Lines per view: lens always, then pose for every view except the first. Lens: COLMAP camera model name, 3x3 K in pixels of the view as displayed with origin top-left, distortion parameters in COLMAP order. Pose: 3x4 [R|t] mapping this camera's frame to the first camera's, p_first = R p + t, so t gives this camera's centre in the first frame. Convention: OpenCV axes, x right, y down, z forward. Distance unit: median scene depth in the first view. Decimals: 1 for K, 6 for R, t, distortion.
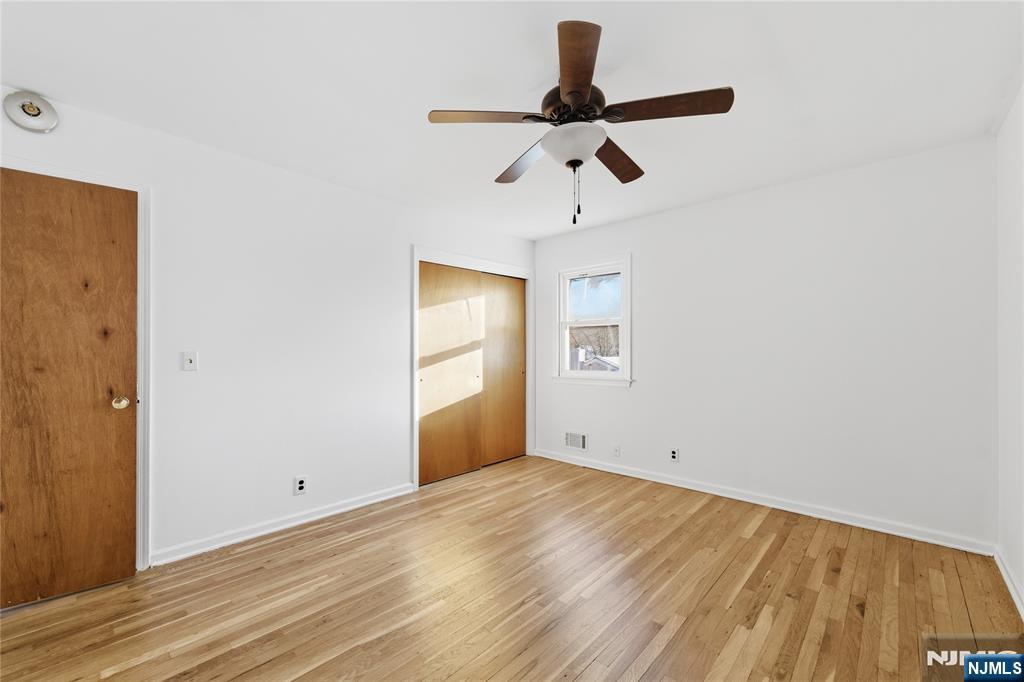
lens RADIAL K [[408.1, 0, 510.2], [0, 408.1, 348.2], [0, 0, 1]] dist [-0.001841, 0.000913]
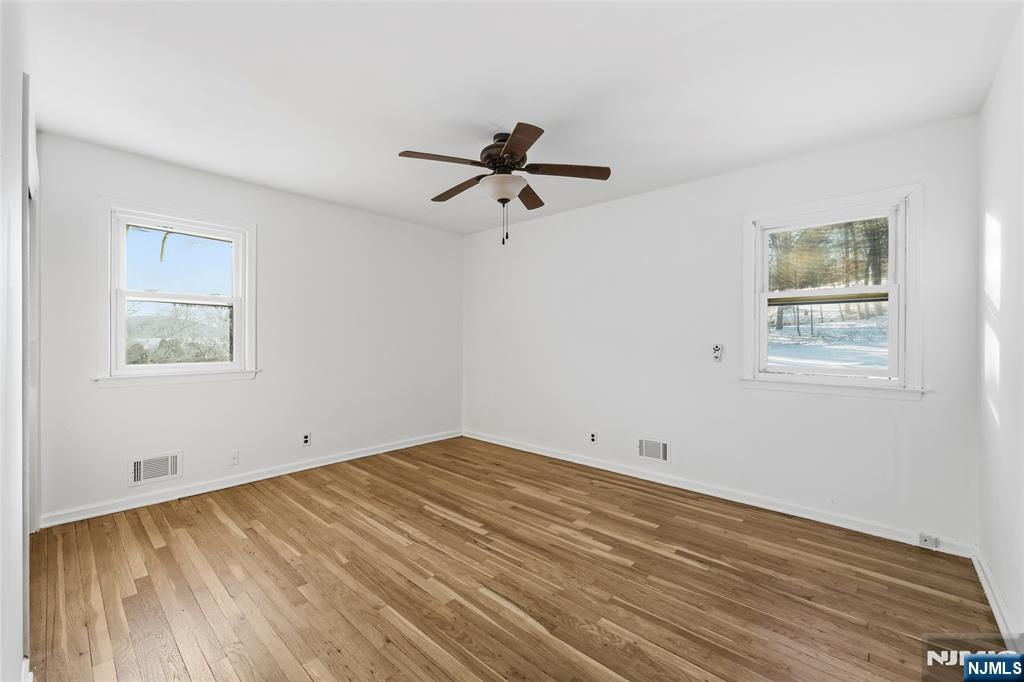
lens RADIAL K [[408.1, 0, 510.3], [0, 408.1, 338.9], [0, 0, 1]] dist [-0.001841, 0.000913]
pose [[0.002024, 0.000687, 0.999998, -0.760589], [-0.013146, 0.999913, -0.000660, 0.006885], [-0.999912, -0.013144, 0.002033, 0.614258]]
